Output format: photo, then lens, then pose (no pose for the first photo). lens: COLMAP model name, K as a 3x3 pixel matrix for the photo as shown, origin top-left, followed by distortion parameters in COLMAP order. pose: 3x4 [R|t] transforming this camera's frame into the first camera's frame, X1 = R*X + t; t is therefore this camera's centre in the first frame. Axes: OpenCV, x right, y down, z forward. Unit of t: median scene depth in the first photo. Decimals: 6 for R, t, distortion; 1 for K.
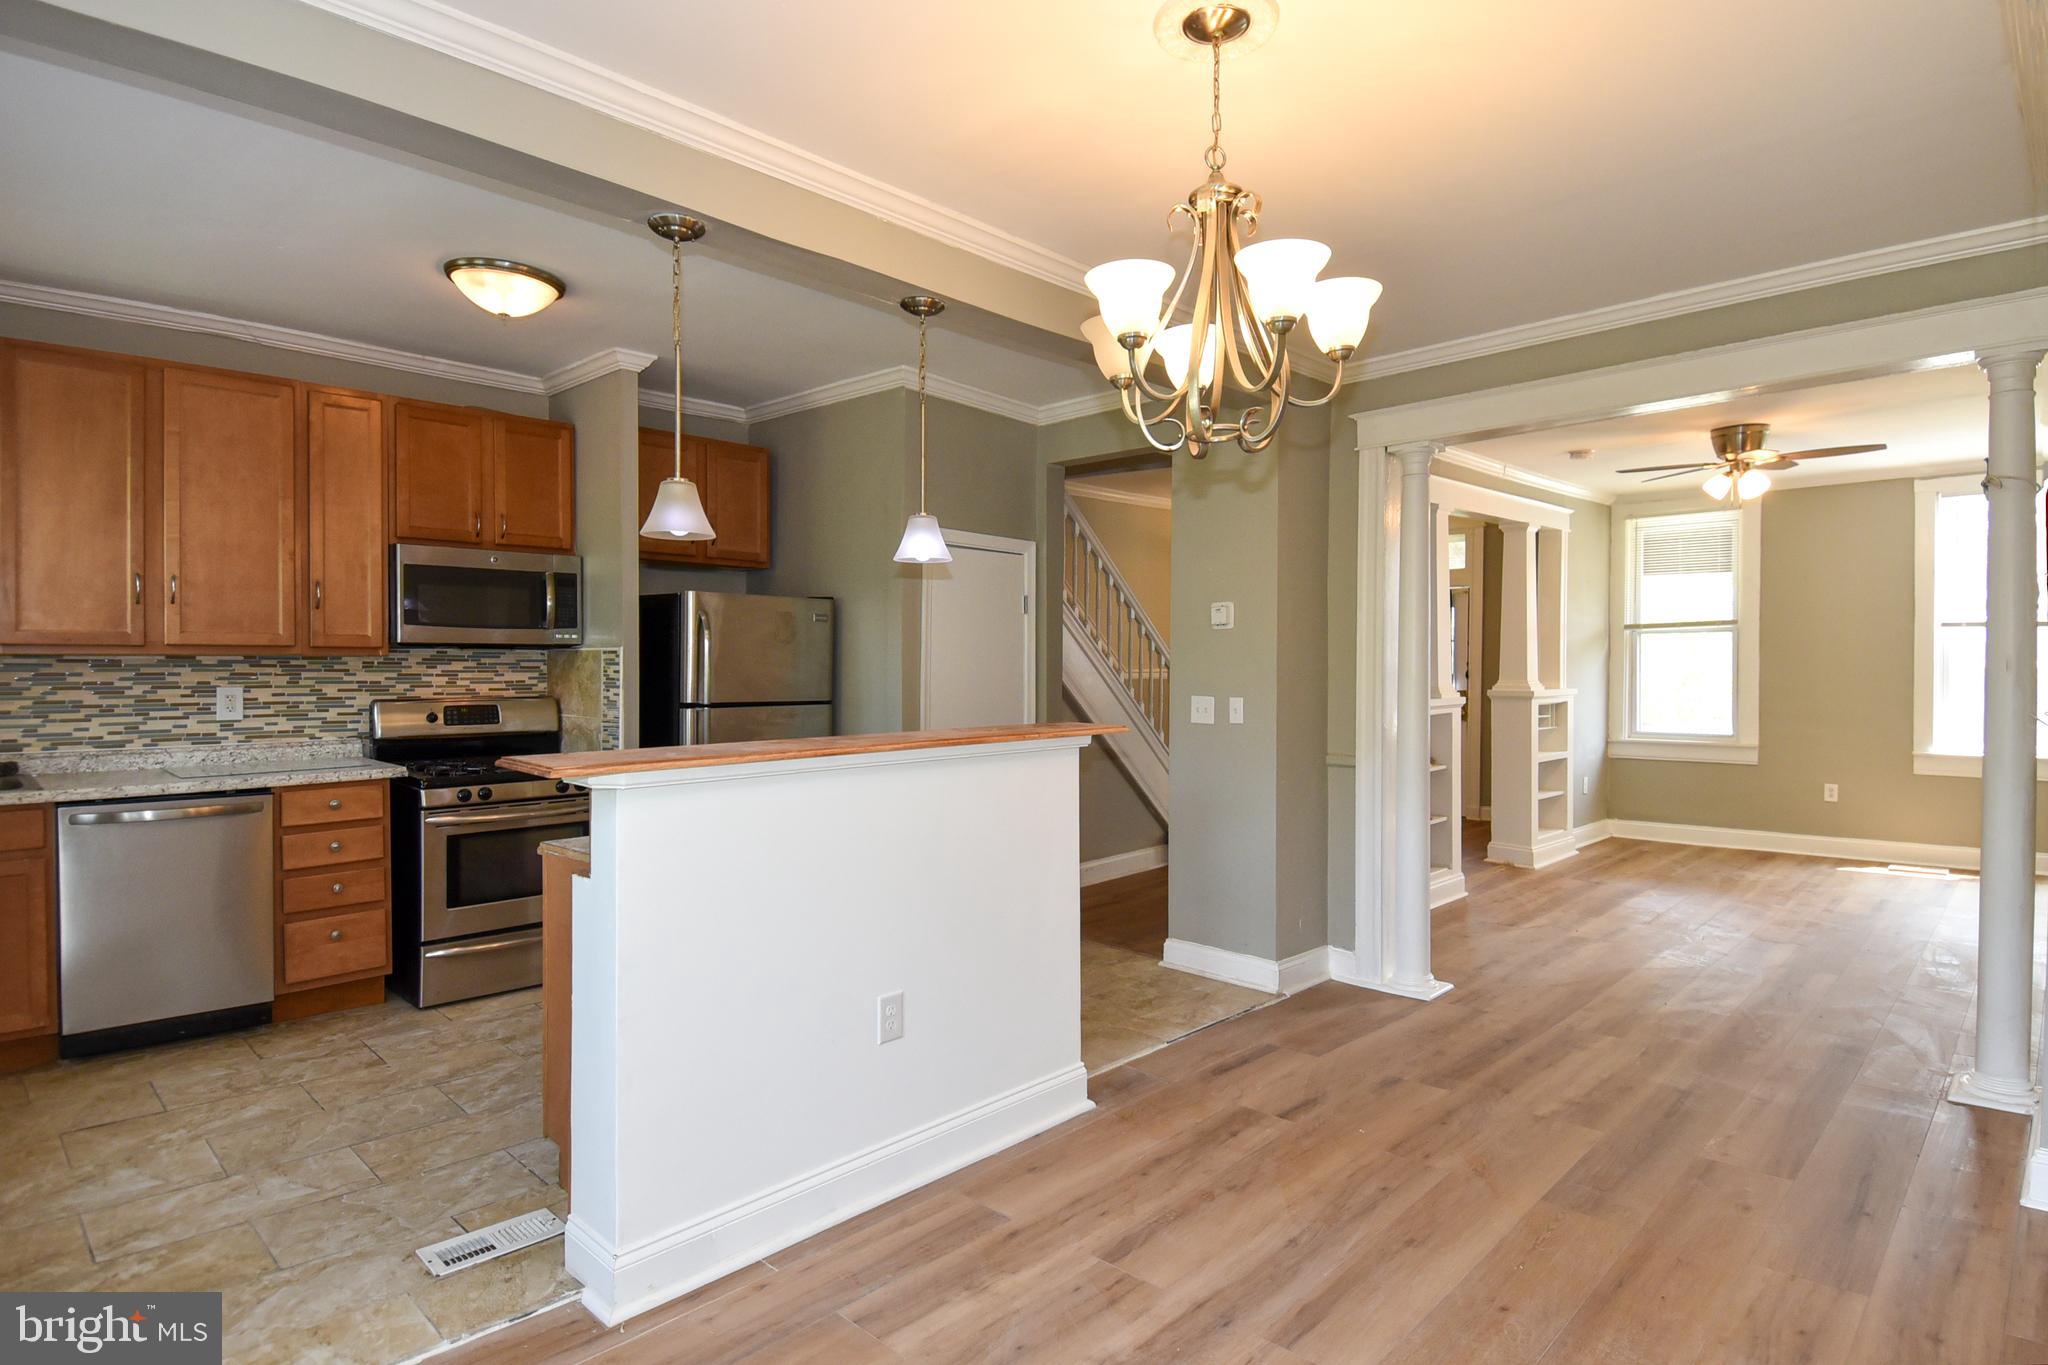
lens RADIAL K [[1098.0, 0, 1058.1], [0, 1098.0, 673.5], [0, 0, 1]] dist [0.030650, -0.037318]
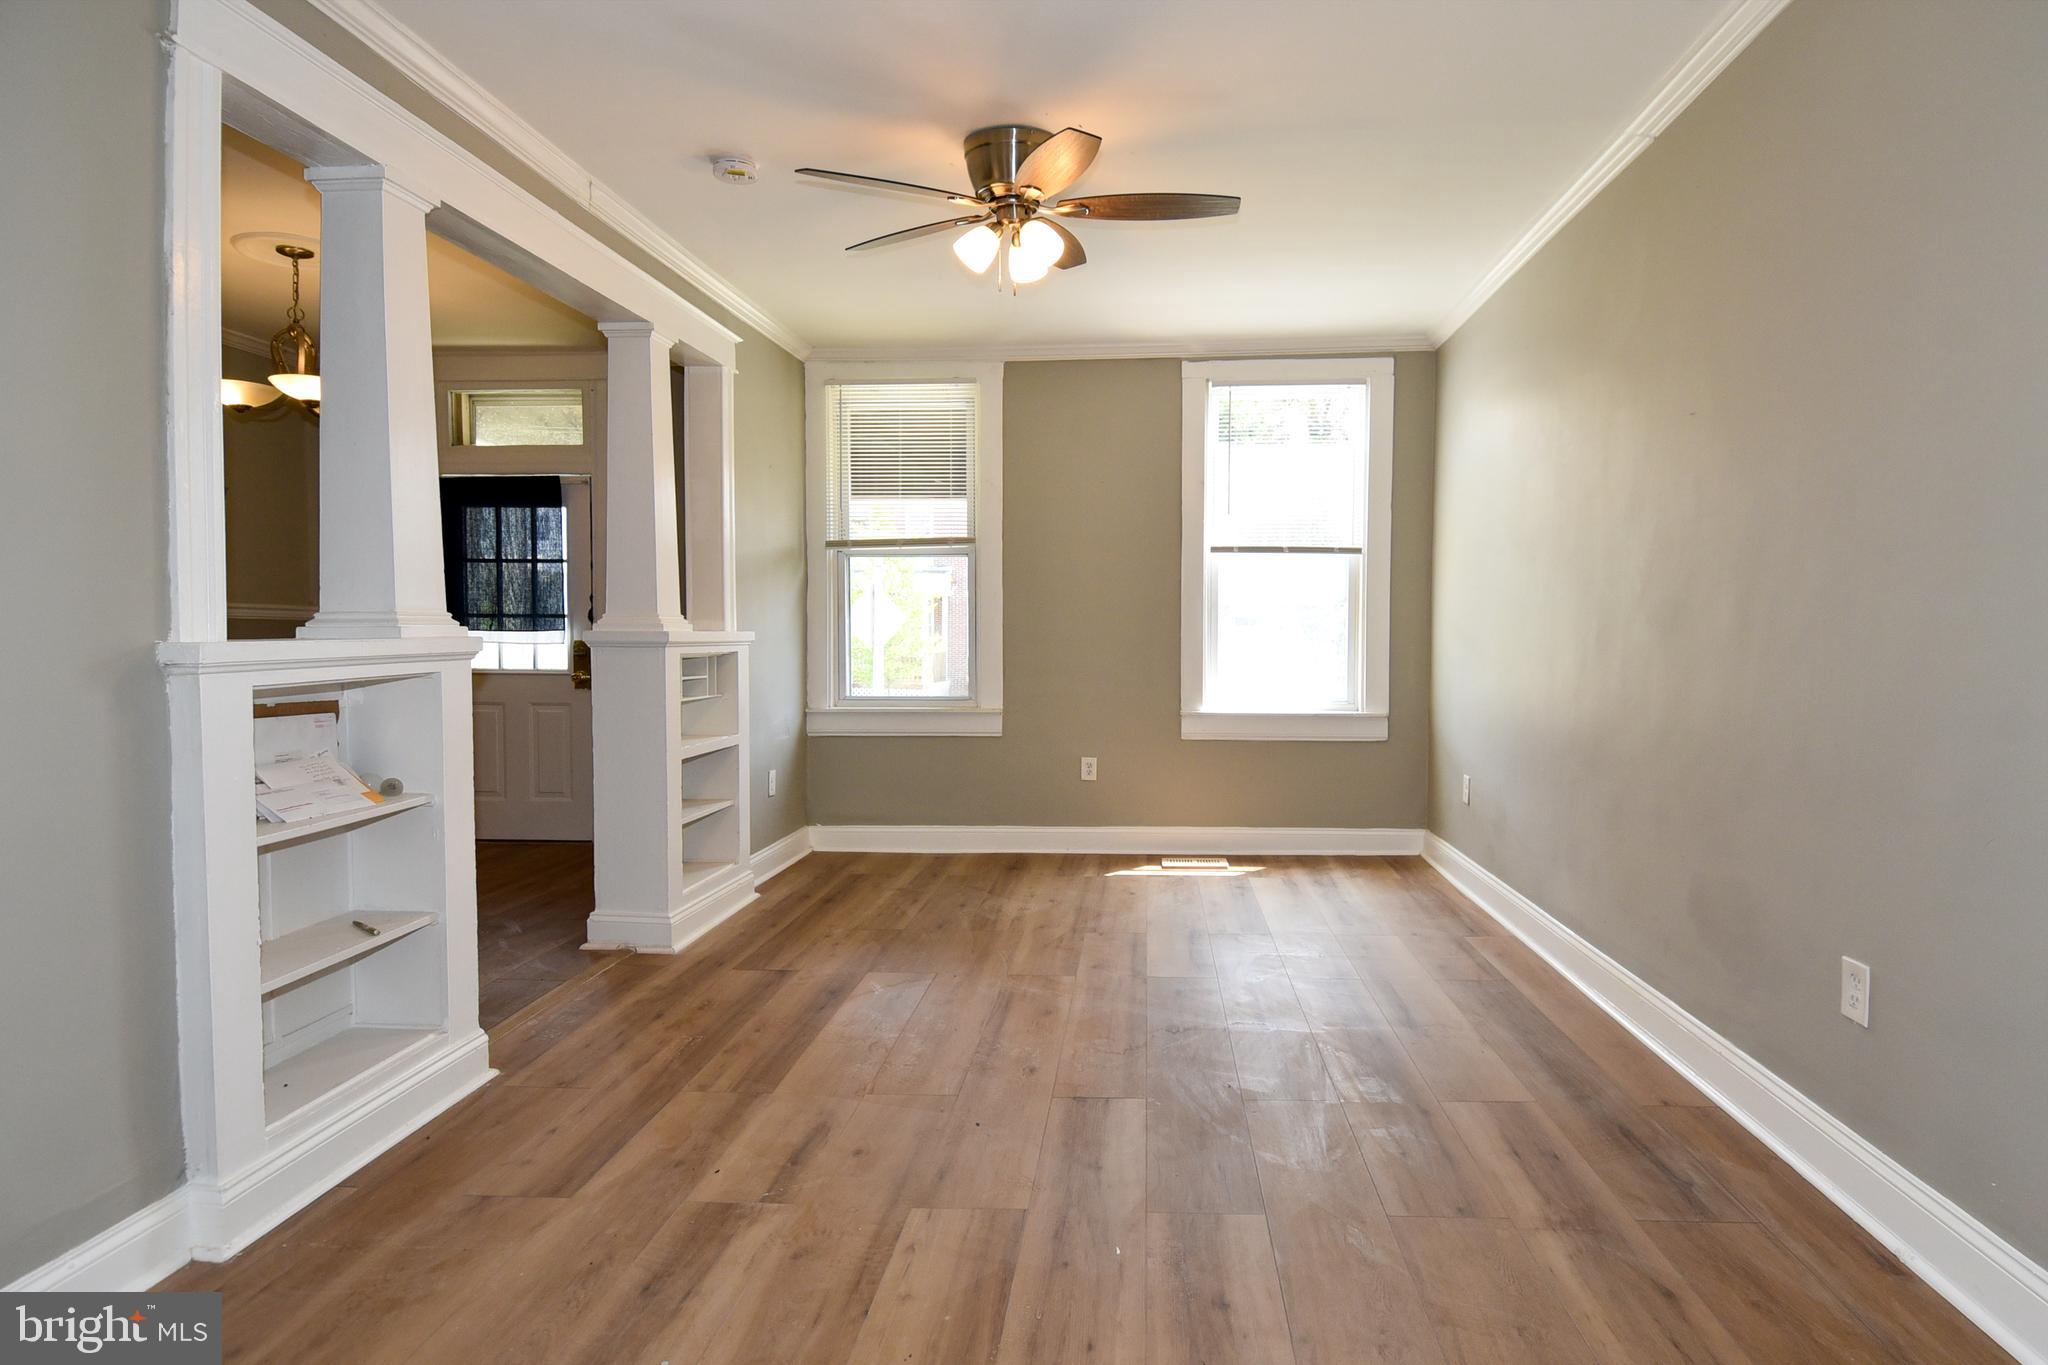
lens RADIAL K [[1098.0, 0, 1057.5], [0, 1098.0, 677.9], [0, 0, 1]] dist [0.030650, -0.037318]
pose [[0.784594, -0.022027, 0.619618, 0.445840], [0.007072, 0.999622, 0.026582, 0.051113], [-0.619970, -0.016474, 0.784453, 0.831895]]
